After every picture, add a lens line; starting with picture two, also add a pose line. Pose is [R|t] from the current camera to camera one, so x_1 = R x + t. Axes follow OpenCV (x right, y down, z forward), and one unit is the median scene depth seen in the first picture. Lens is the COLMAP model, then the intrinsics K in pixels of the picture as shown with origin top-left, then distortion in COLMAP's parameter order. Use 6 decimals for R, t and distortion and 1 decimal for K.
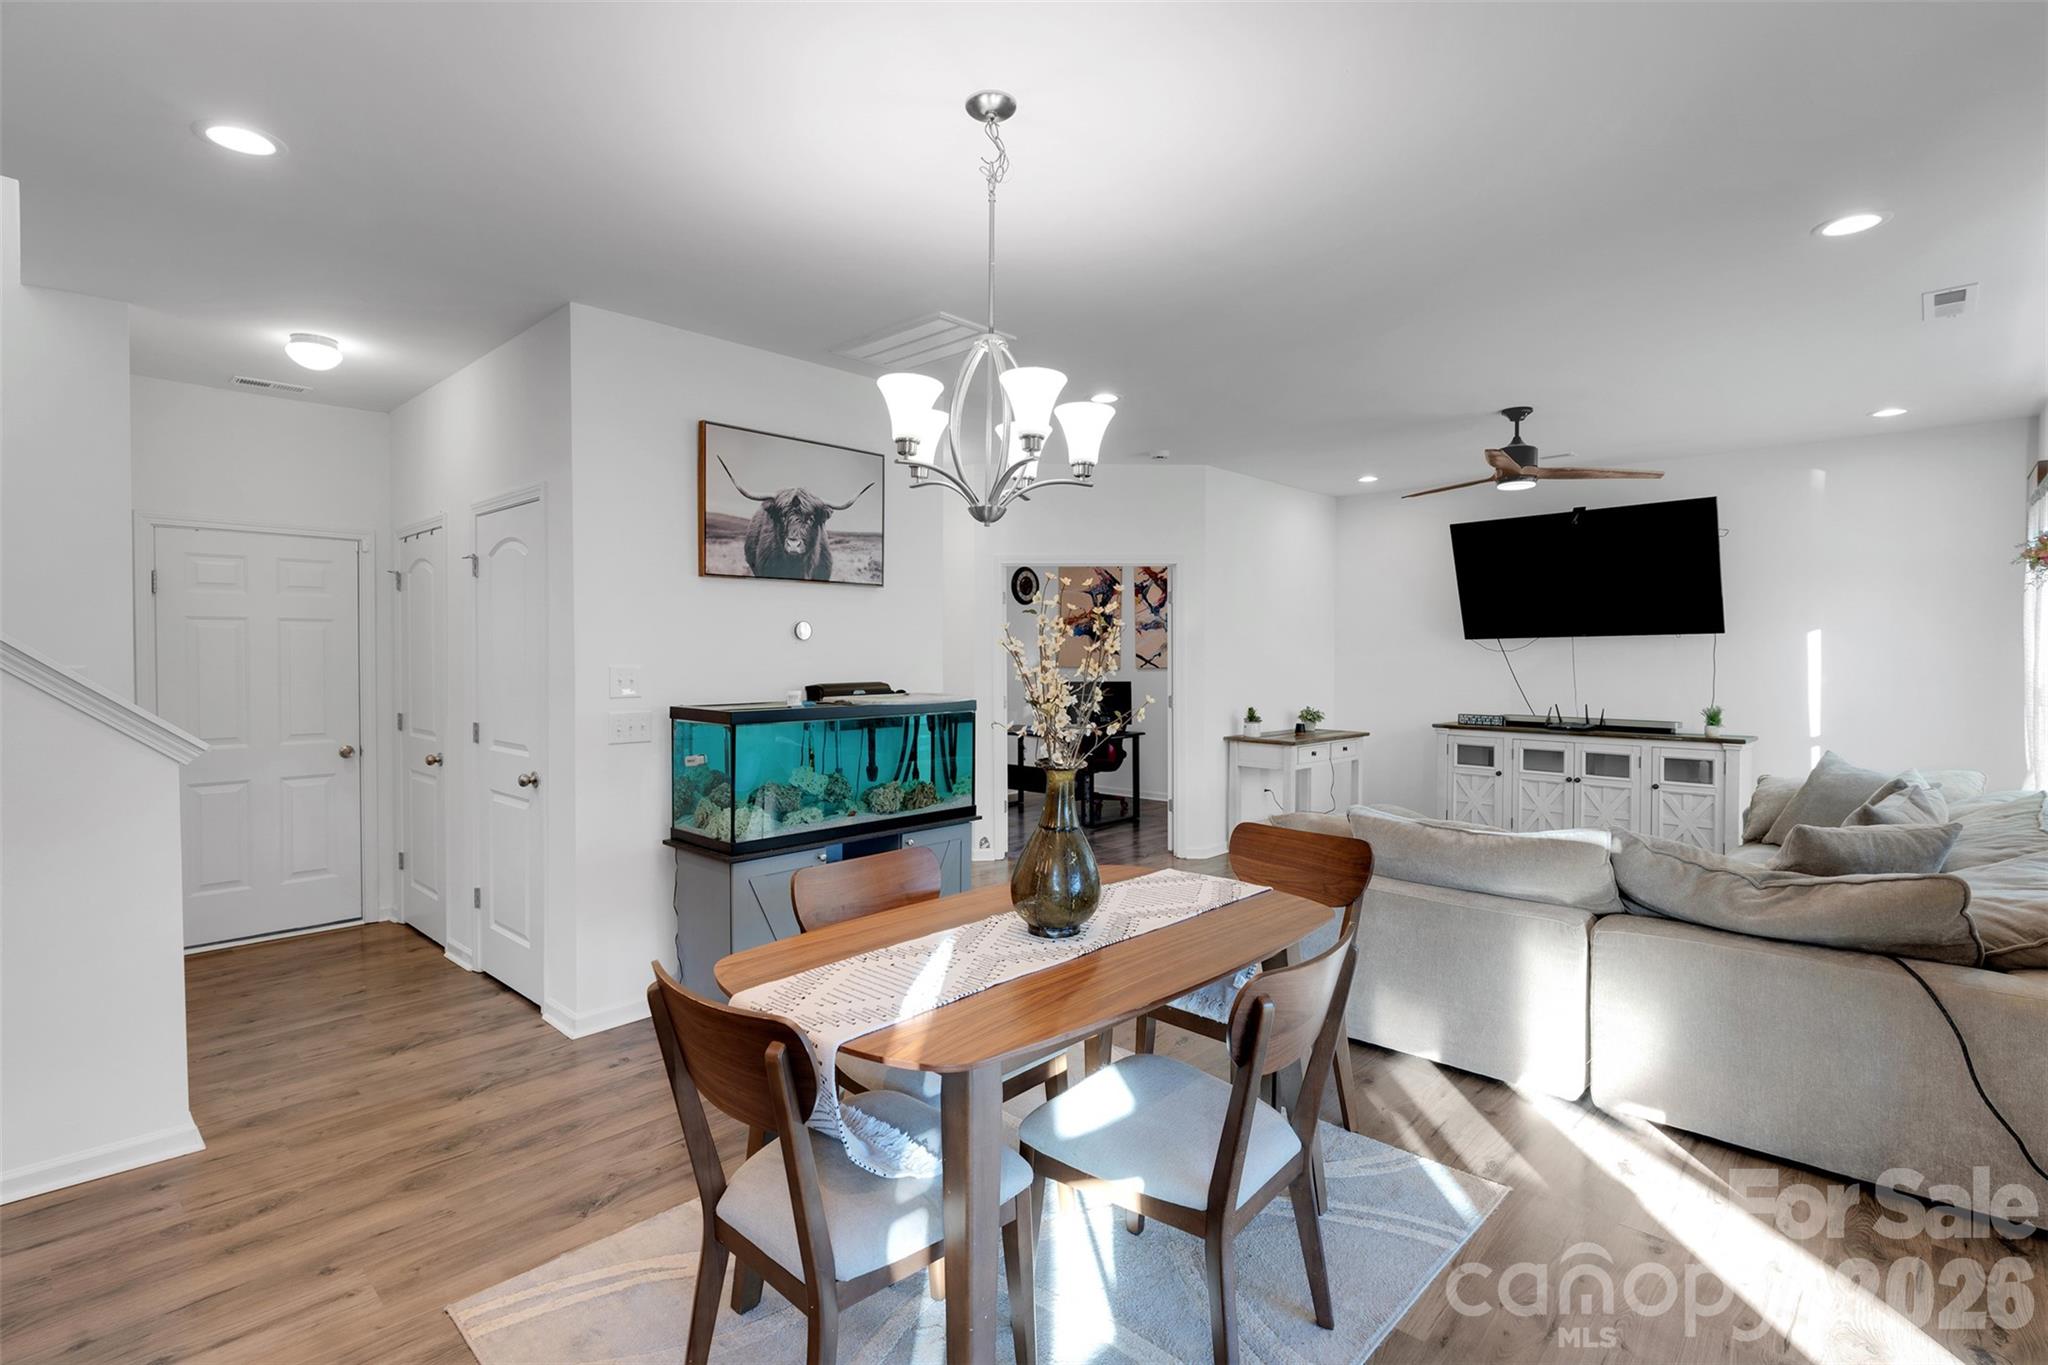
lens RADIAL K [[964.9, 0, 1031.8], [0, 964.9, 681.5], [0, 0, 1]] dist [0.001876, -0.000118]
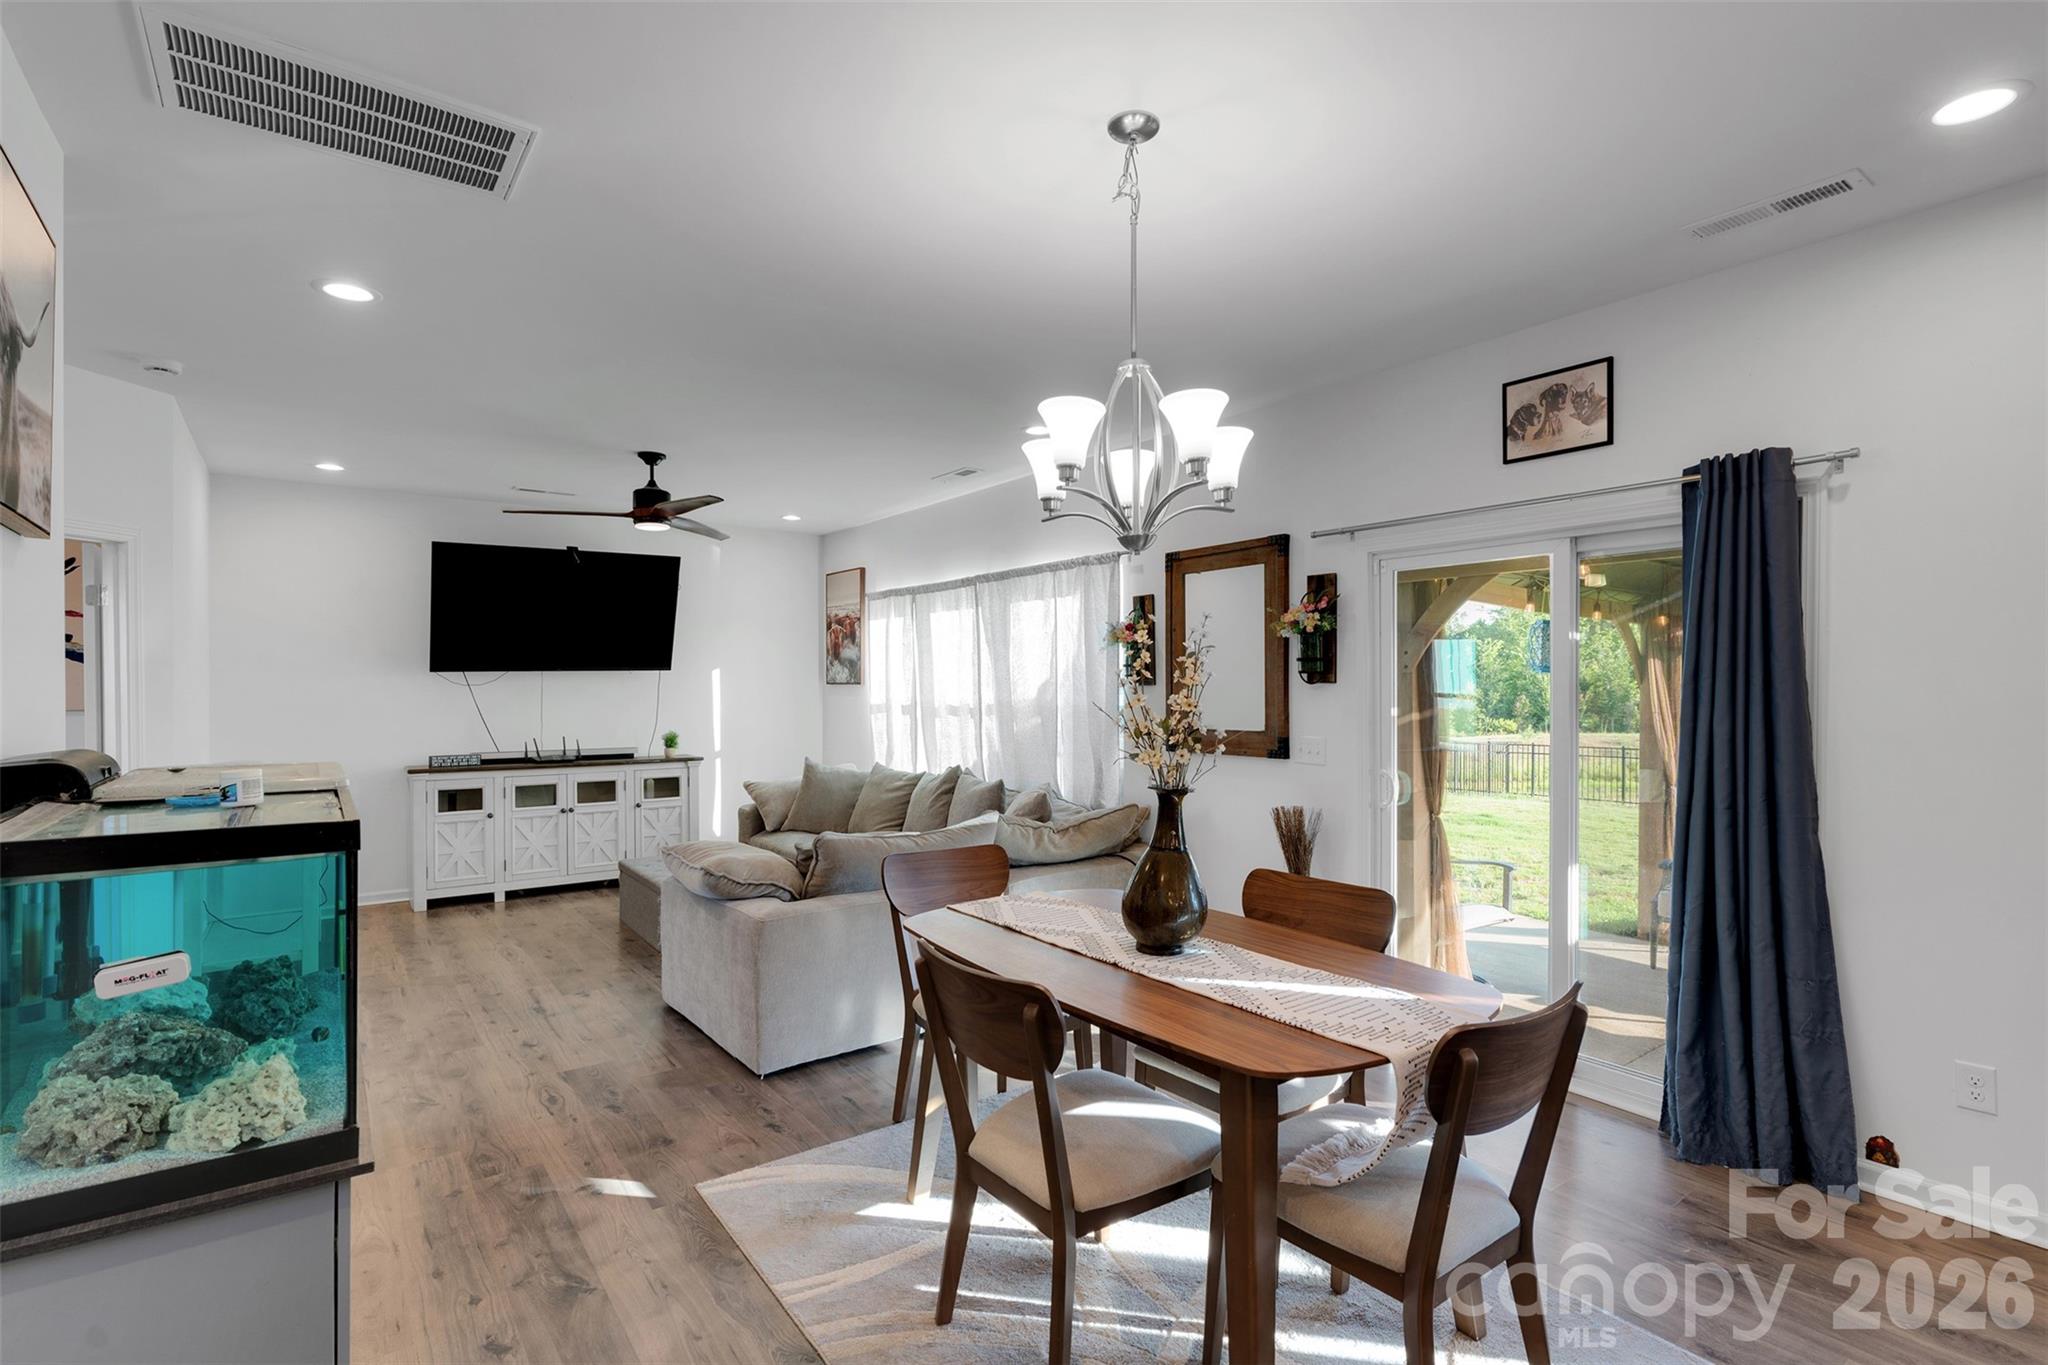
lens RADIAL K [[971.5, 0, 1024.0], [0, 971.5, 682.5], [0, 0, 1]] dist [0.001029, 0.000202]
pose [[0.169817, 0.005957, 0.985458, -0.573189], [0.029225, 0.999511, -0.011078, -0.012983], [-0.985042, 0.030681, 0.169560, 0.526604]]
